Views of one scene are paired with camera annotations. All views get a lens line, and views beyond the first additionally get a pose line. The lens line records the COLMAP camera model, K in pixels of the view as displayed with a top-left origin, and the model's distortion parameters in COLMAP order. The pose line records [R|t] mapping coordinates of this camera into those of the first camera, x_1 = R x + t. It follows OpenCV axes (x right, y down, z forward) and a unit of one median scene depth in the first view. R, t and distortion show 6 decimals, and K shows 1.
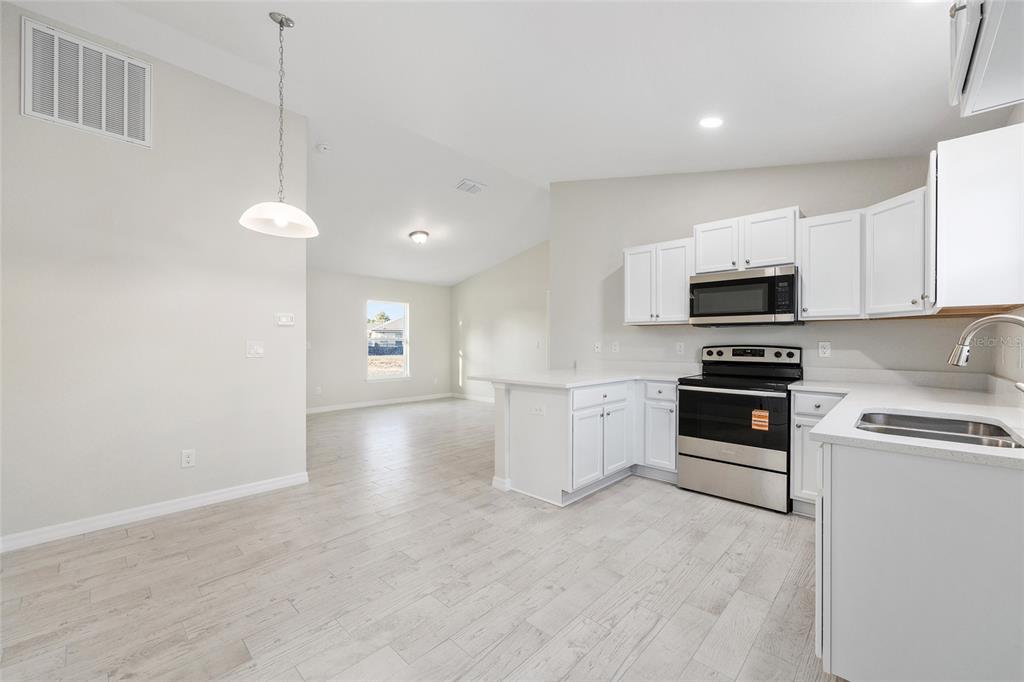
lens RADIAL K [[410.6, 0, 513.0], [0, 410.6, 343.6], [0, 0, 1]] dist [-0.000756, 0.001053]
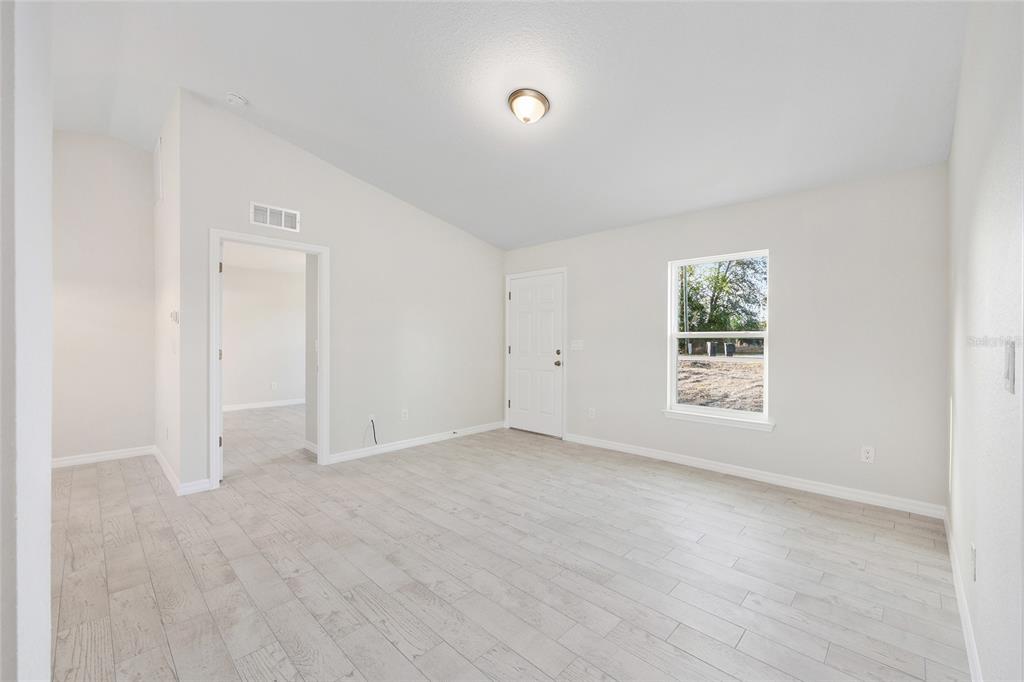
lens RADIAL K [[410.6, 0, 518.6], [0, 410.6, 346.7], [0, 0, 1]] dist [-0.000756, 0.001053]
pose [[-0.001408, 0.015900, -0.999873, 0.468373], [-0.007399, 0.999846, 0.015910, -0.008206], [0.999972, 0.007420, -0.001290, 2.115618]]
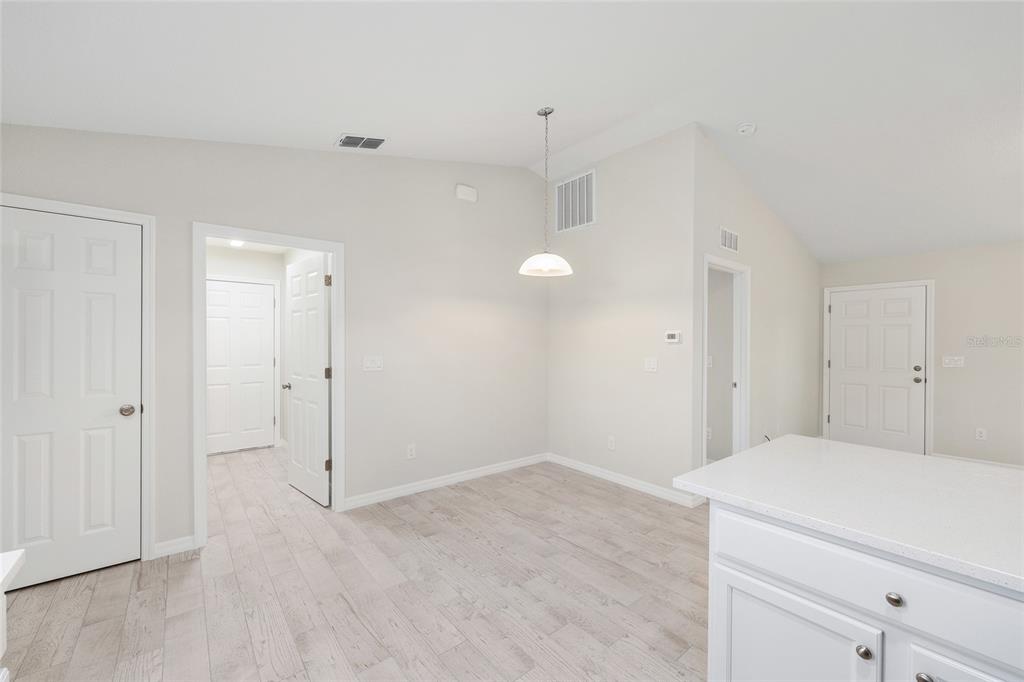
lens RADIAL K [[410.6, 0, 514.4], [0, 410.6, 344.1], [0, 0, 1]] dist [-0.000756, 0.001053]
pose [[-0.119879, 0.005145, -0.992775, 0.590458], [-0.010537, 0.999924, 0.006455, -0.050999], [0.992733, 0.011235, -0.119816, 0.856351]]
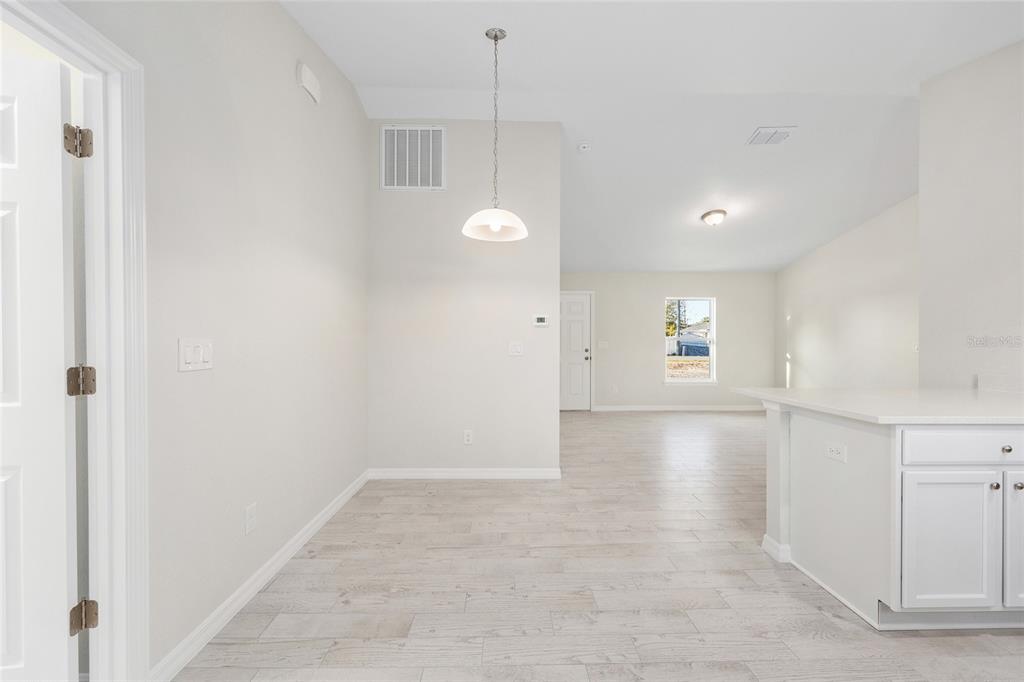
lens RADIAL K [[410.6, 0, 512.2], [0, 410.6, 342.9], [0, 0, 1]] dist [-0.000756, 0.001053]
pose [[0.704174, 0.002332, -0.710024, 0.170636], [-0.003616, 0.999993, -0.000301, -0.000614], [0.710018, 0.002779, 0.704178, 0.236079]]
